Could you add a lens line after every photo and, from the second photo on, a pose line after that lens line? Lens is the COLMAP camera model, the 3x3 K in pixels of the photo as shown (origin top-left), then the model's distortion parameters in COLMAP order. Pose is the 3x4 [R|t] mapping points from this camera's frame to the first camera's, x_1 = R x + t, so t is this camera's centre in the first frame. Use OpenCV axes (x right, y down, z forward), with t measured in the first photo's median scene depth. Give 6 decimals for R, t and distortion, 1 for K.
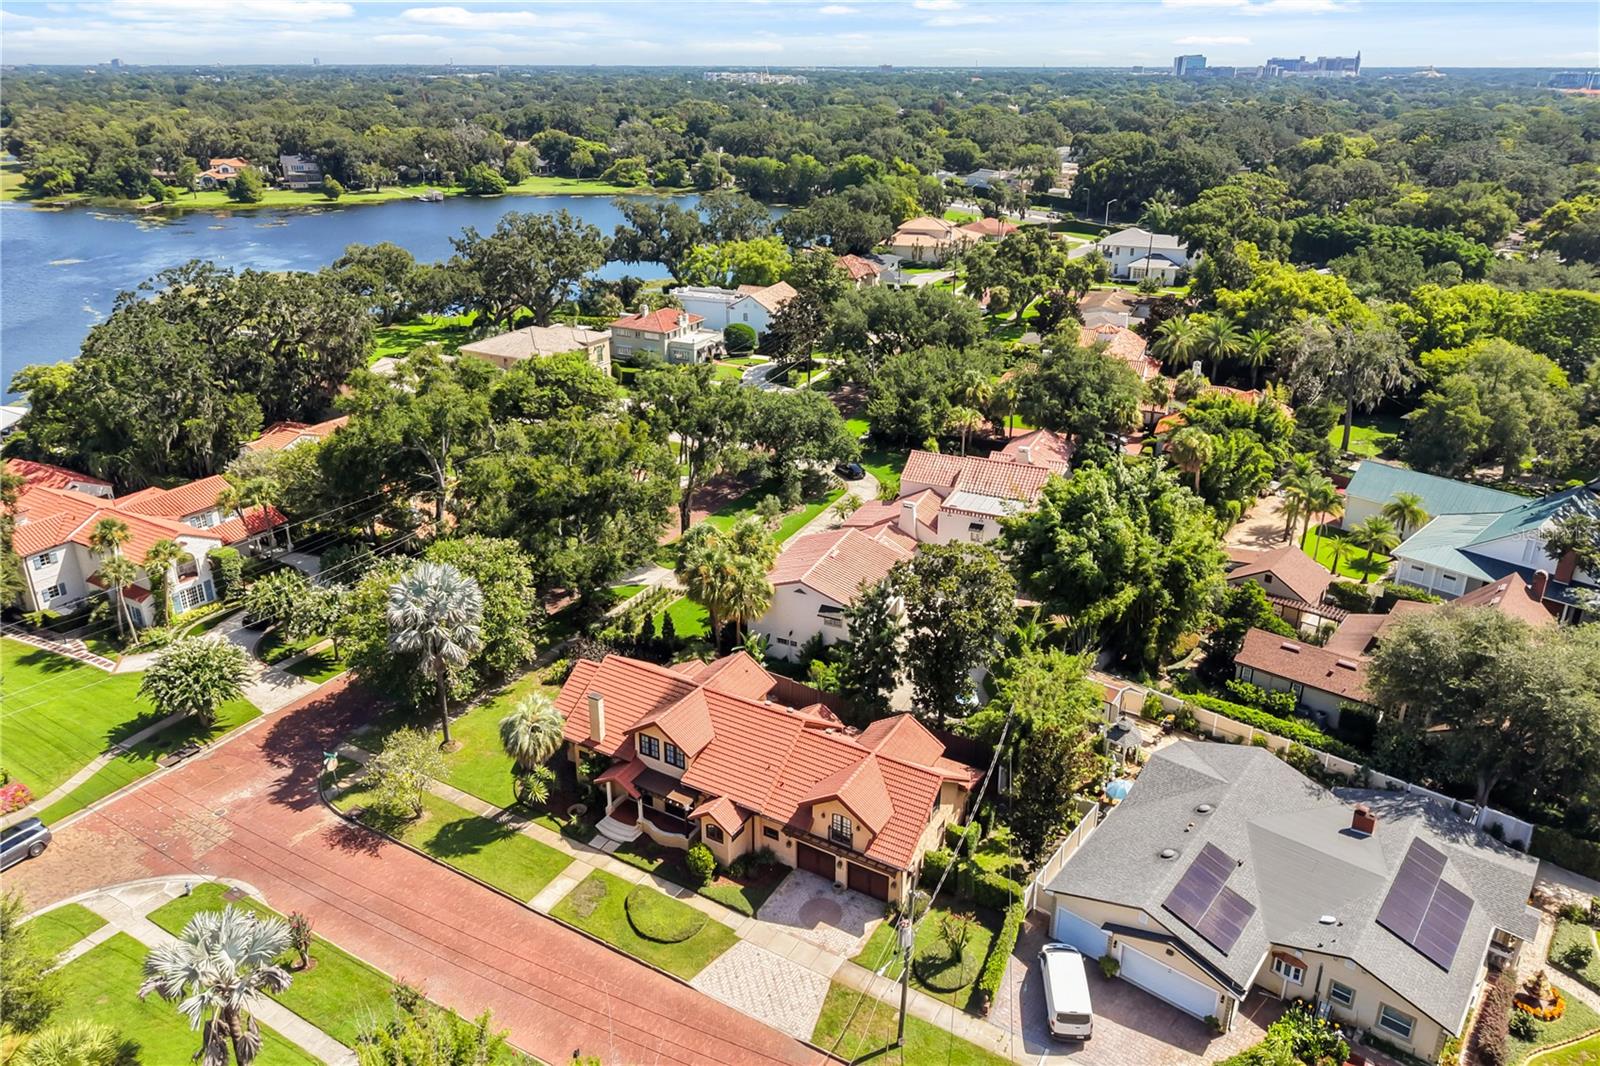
lens RADIAL K [[1097.3, 0, 800.0], [0, 1097.3, 533.0], [0, 0, 1]] dist [-0.007573, -0.005672]
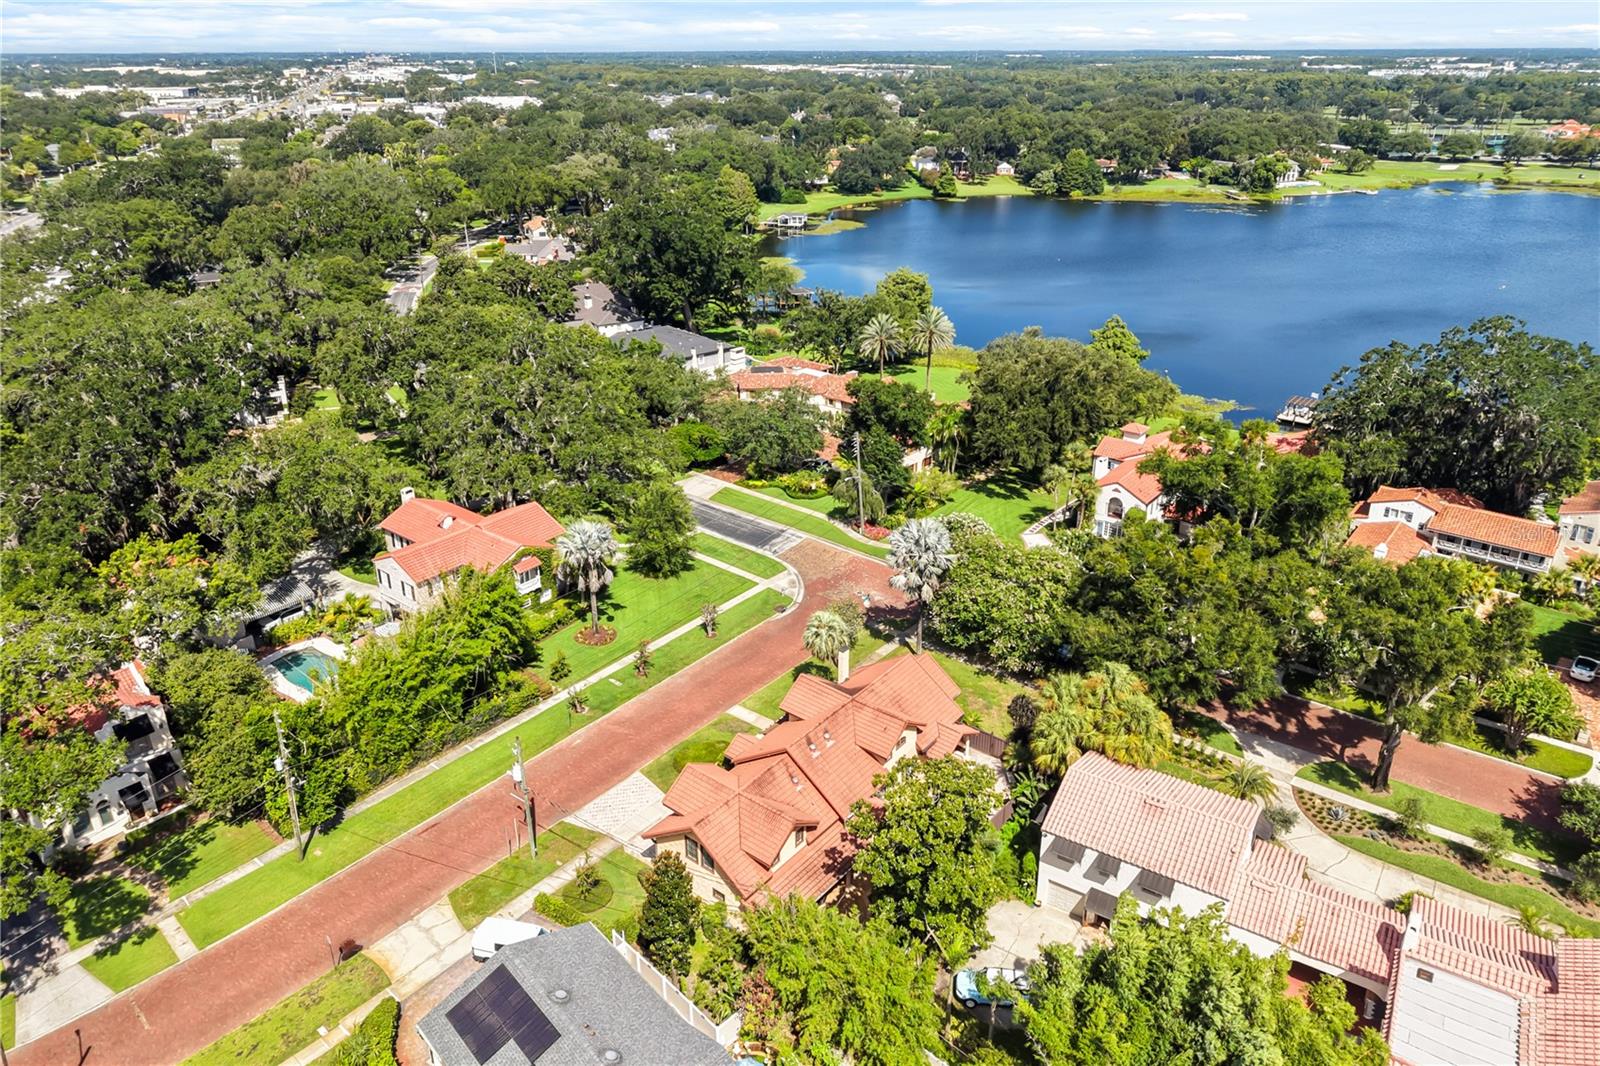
lens RADIAL K [[1037.3, 0, 800.0], [0, 1037.3, 533.0], [0, 0, 1]] dist [0.011285, -0.002337]
pose [[-0.151955, 0.411398, -0.898700, 0.334528], [-0.386754, 0.812009, 0.437107, -0.184308], [0.909577, 0.413996, 0.035721, 0.344230]]
